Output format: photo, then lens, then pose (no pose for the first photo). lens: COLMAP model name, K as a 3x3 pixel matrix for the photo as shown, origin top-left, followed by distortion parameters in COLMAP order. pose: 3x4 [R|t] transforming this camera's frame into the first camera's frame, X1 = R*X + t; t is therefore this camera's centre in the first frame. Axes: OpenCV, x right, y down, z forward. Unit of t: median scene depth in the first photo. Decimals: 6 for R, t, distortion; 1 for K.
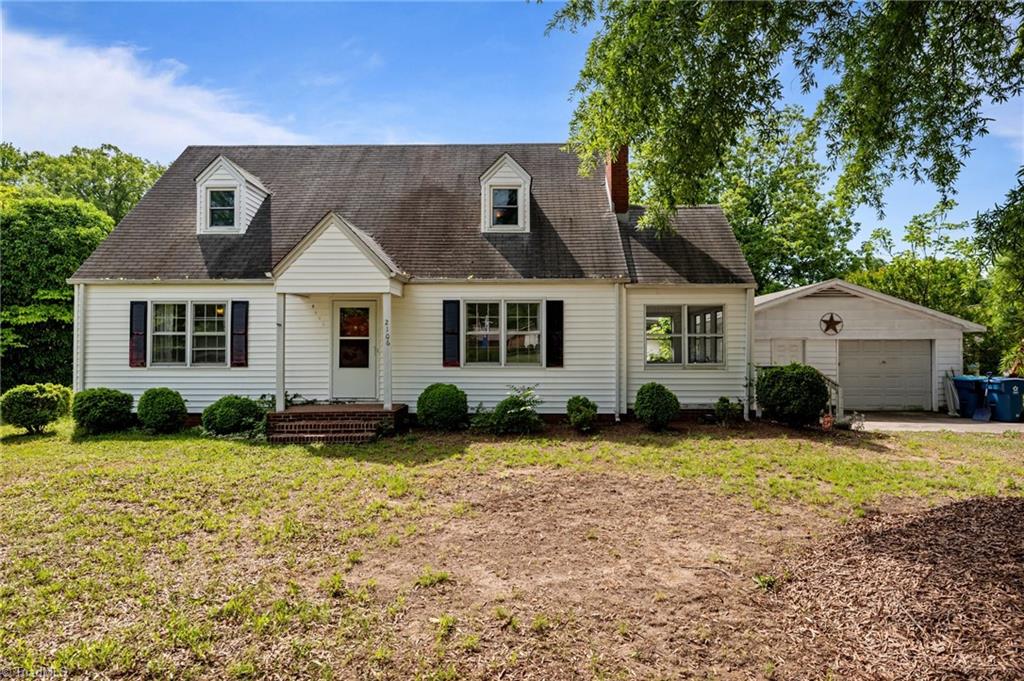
lens RADIAL K [[597.0, 0, 512.7], [0, 597.0, 340.3], [0, 0, 1]] dist [-0.002173, -0.000109]
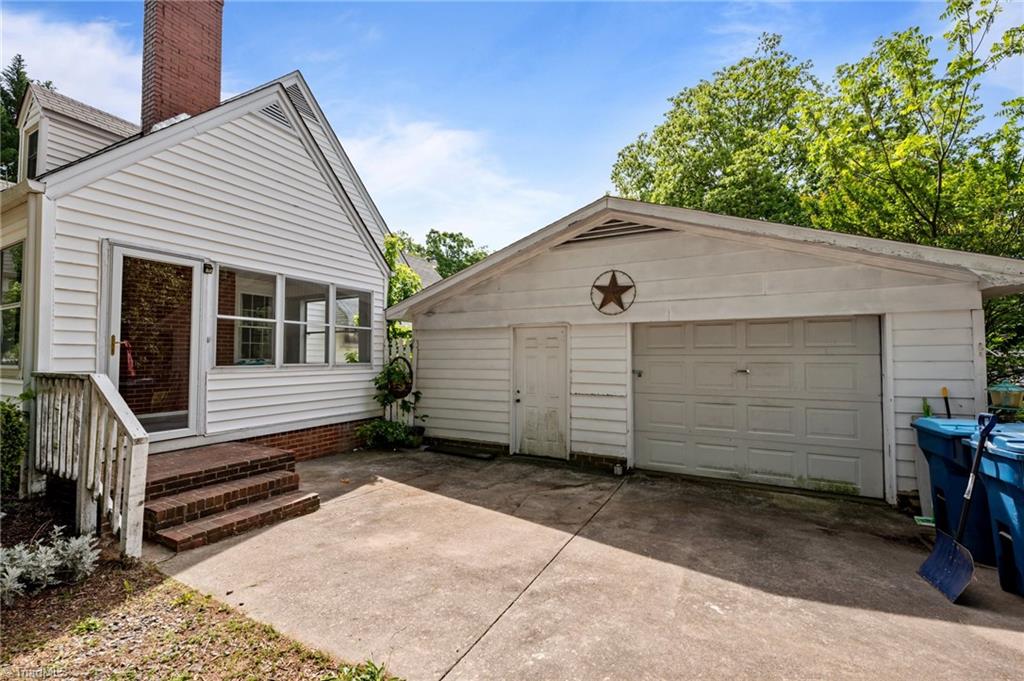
lens RADIAL K [[426.2, 0, 512.8], [0, 426.2, 342.4], [0, 0, 1]] dist [-0.000365, -0.000092]
pose [[0.890840, -0.012474, -0.454146, 0.619865], [0.000094, 0.999628, -0.027272, 0.023862], [0.454317, 0.024252, 0.890510, 0.647962]]
